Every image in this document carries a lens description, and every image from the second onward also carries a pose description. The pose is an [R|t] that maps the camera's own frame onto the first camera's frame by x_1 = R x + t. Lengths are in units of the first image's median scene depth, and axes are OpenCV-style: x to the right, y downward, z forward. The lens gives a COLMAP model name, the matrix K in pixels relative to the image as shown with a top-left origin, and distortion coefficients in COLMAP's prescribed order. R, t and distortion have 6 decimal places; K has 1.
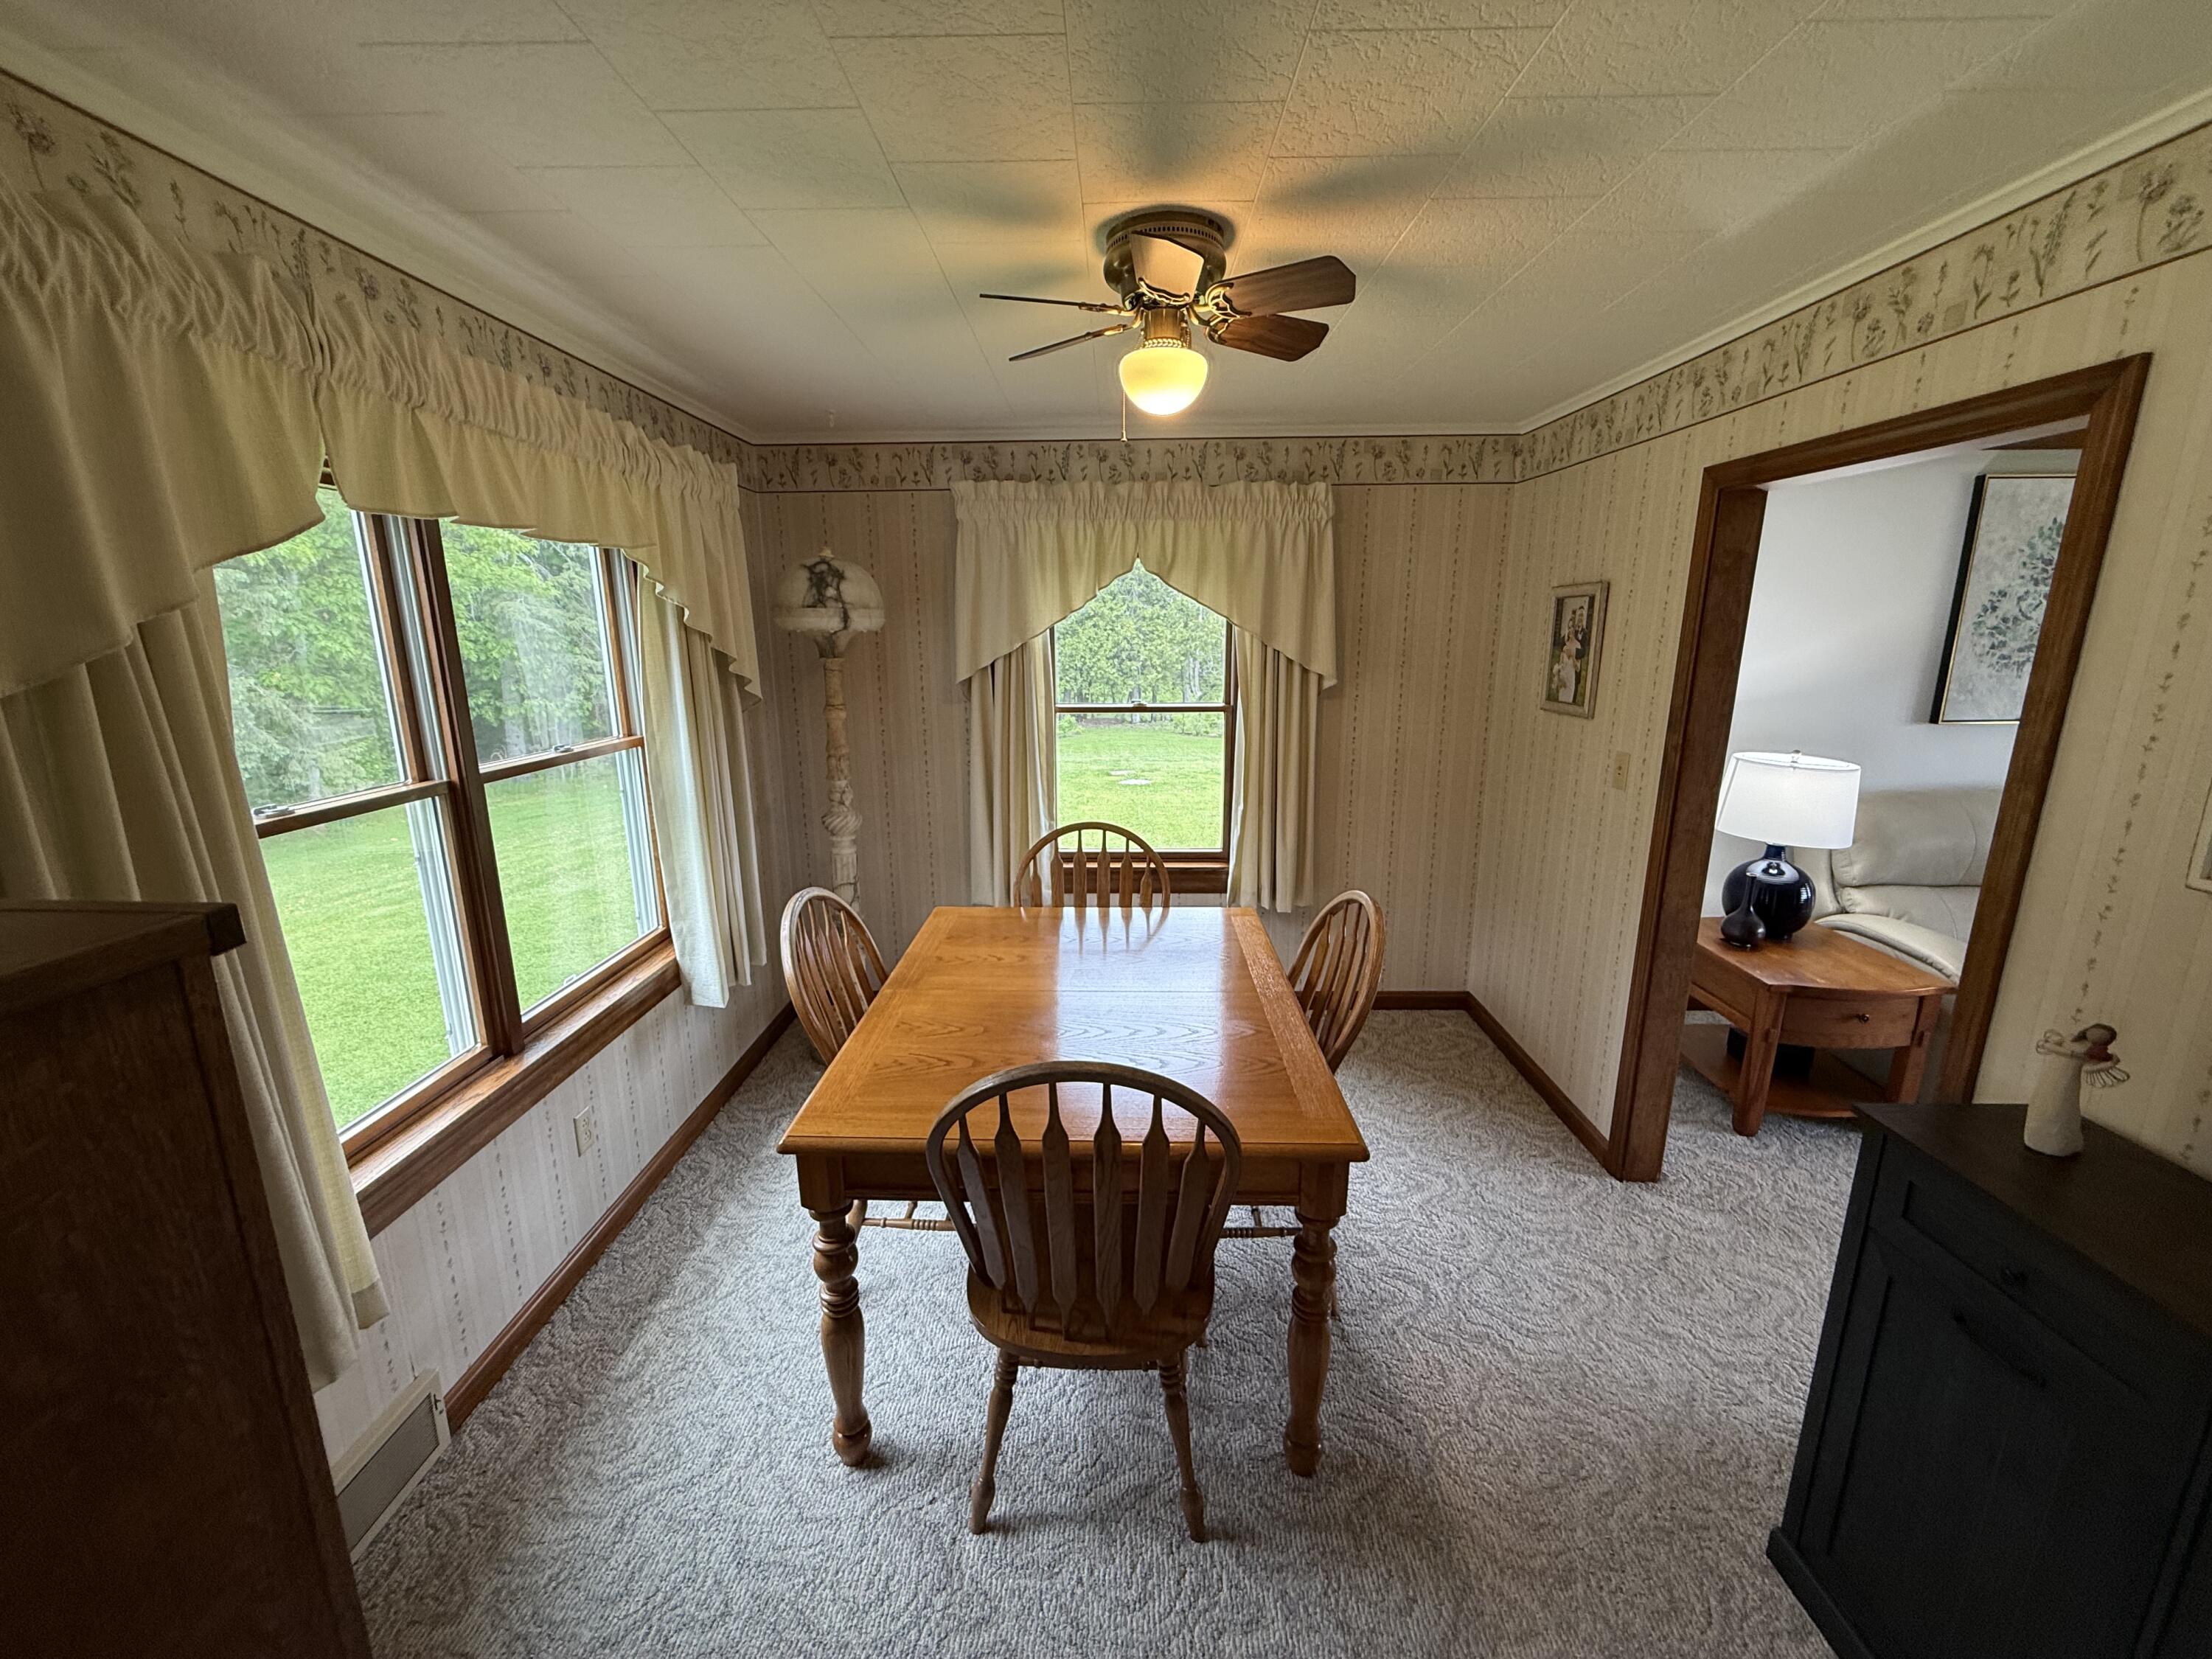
lens RADIAL K [[879.0, 0, 1105.8], [0, 879.0, 834.5], [0, 0, 1]] dist [-0.001621, -0.000131]
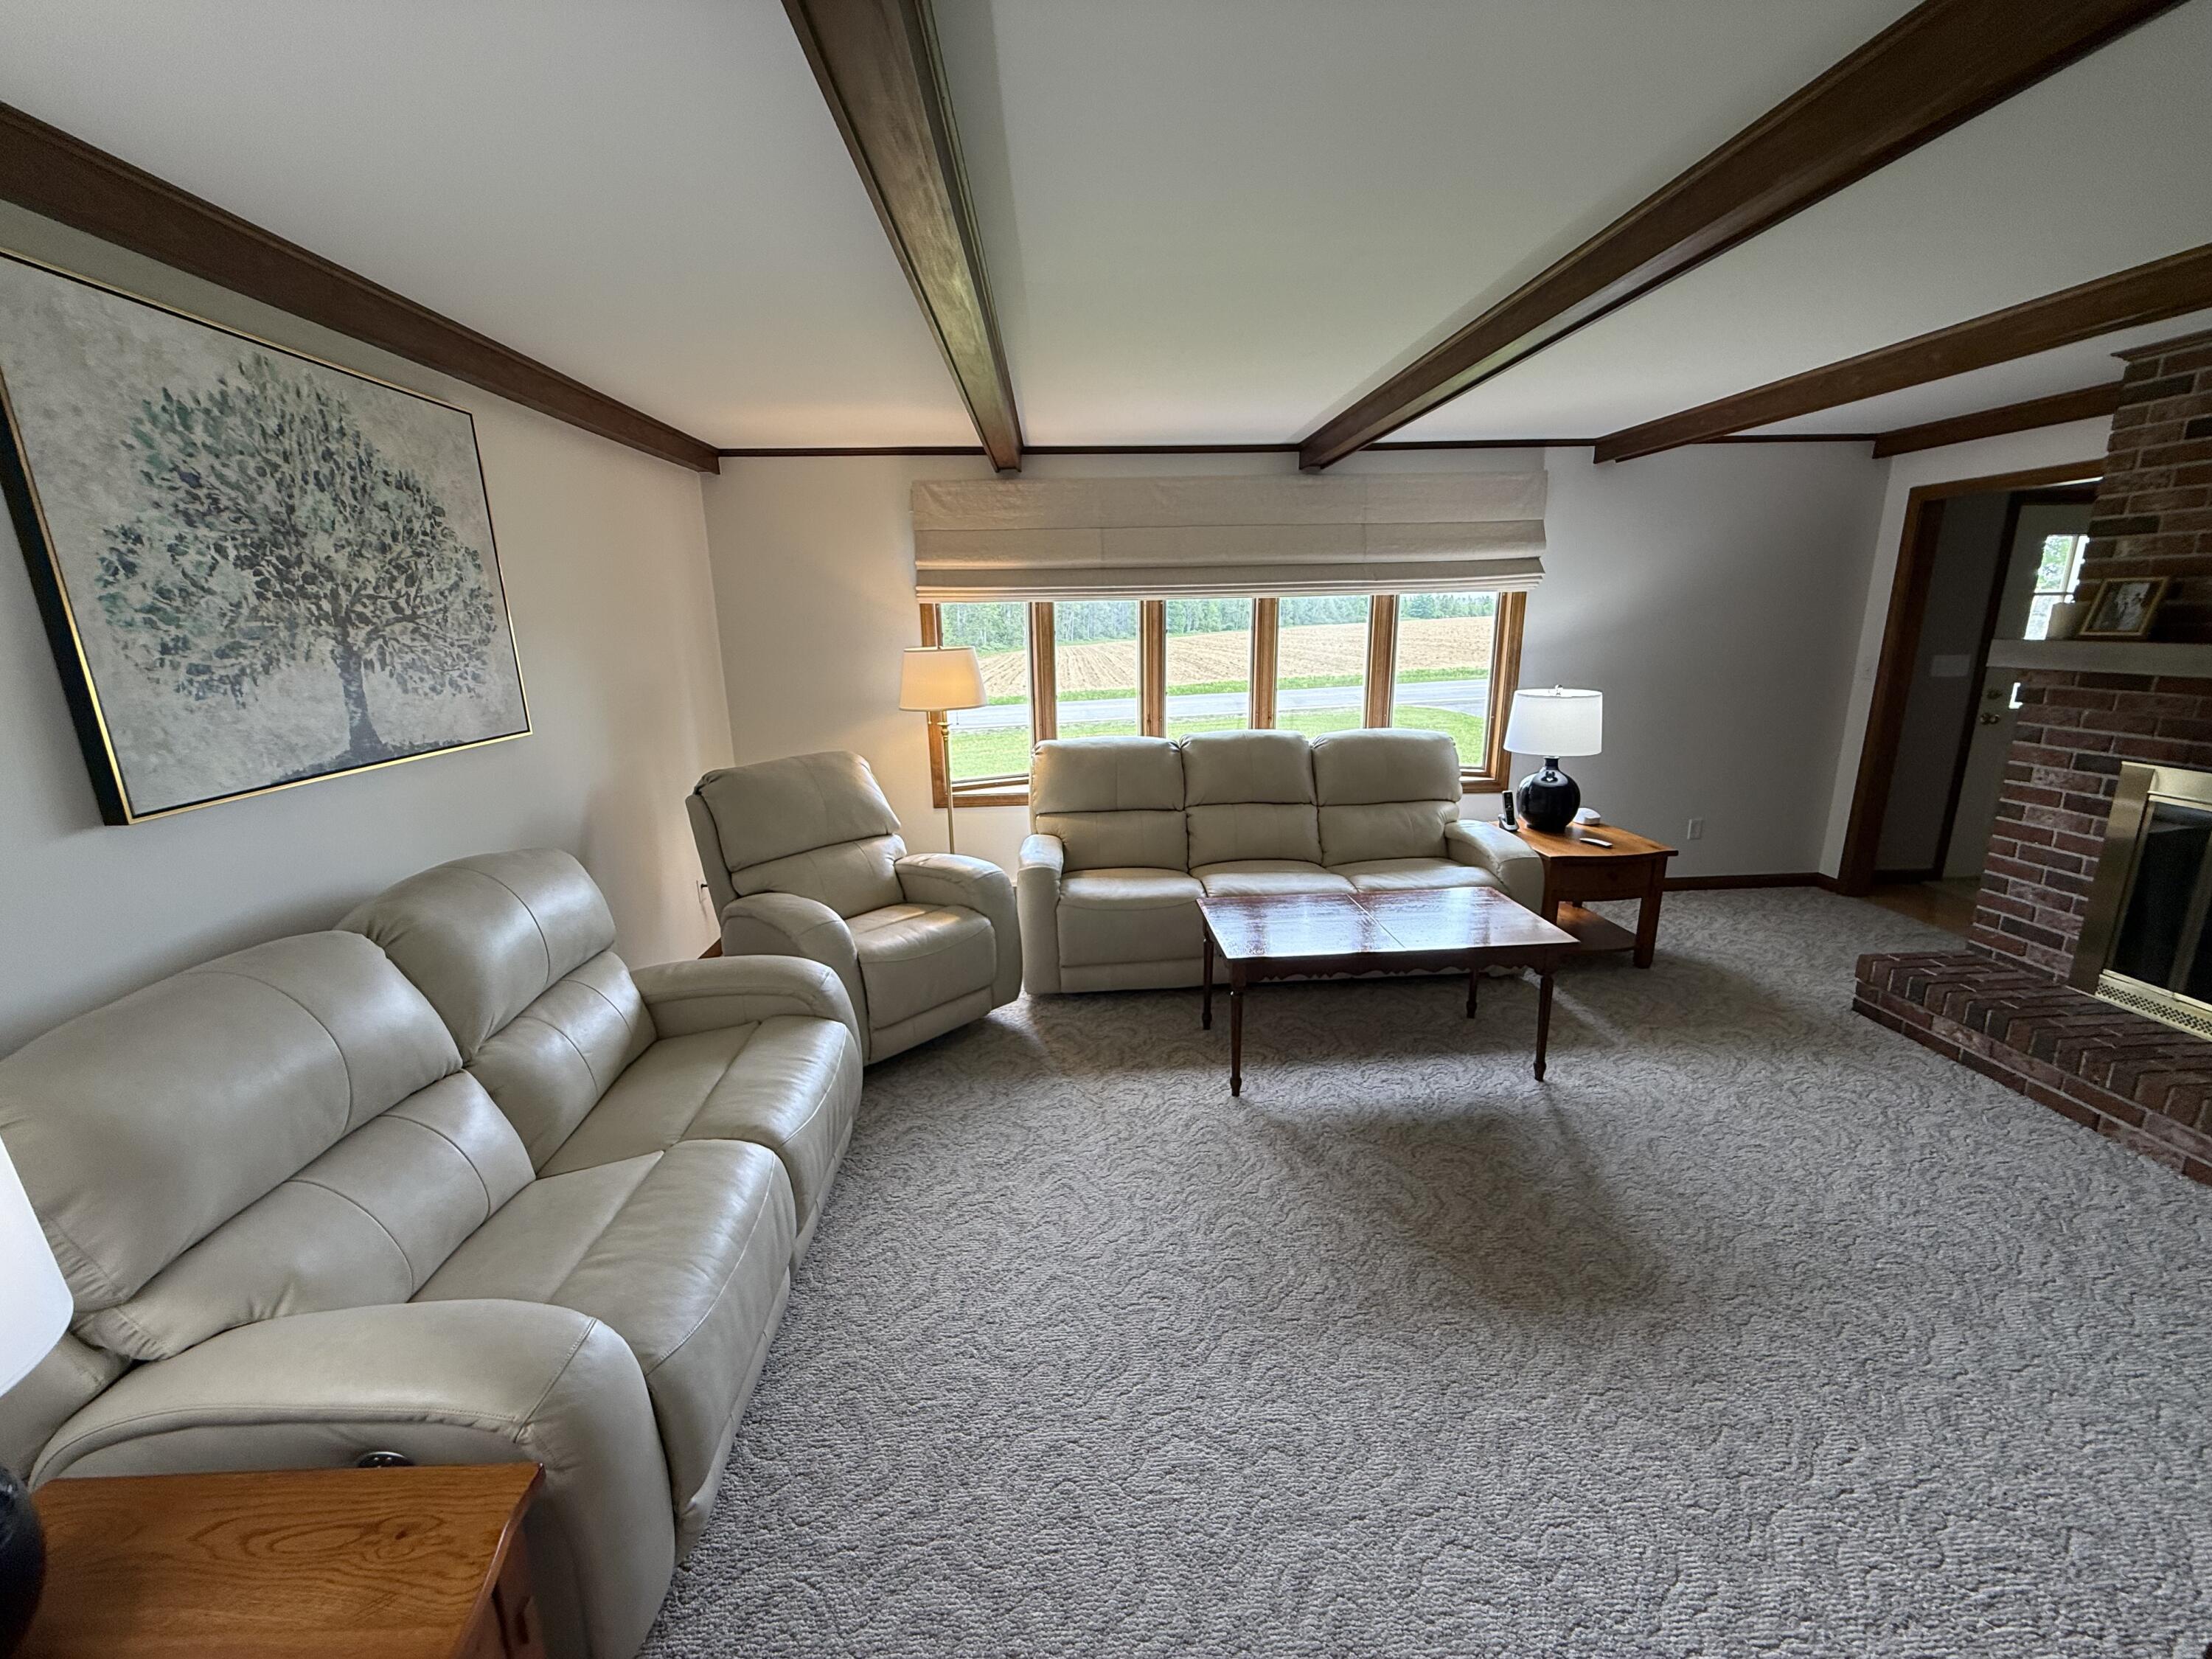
lens RADIAL K [[879.0, 0, 1101.6], [0, 879.0, 834.1], [0, 0, 1]] dist [-0.001621, -0.000131]
pose [[-0.057887, -0.236776, 0.969838, 0.498816], [0.236235, 0.940628, 0.243745, -0.116374], [-0.969970, 0.243220, 0.001485, 0.533824]]
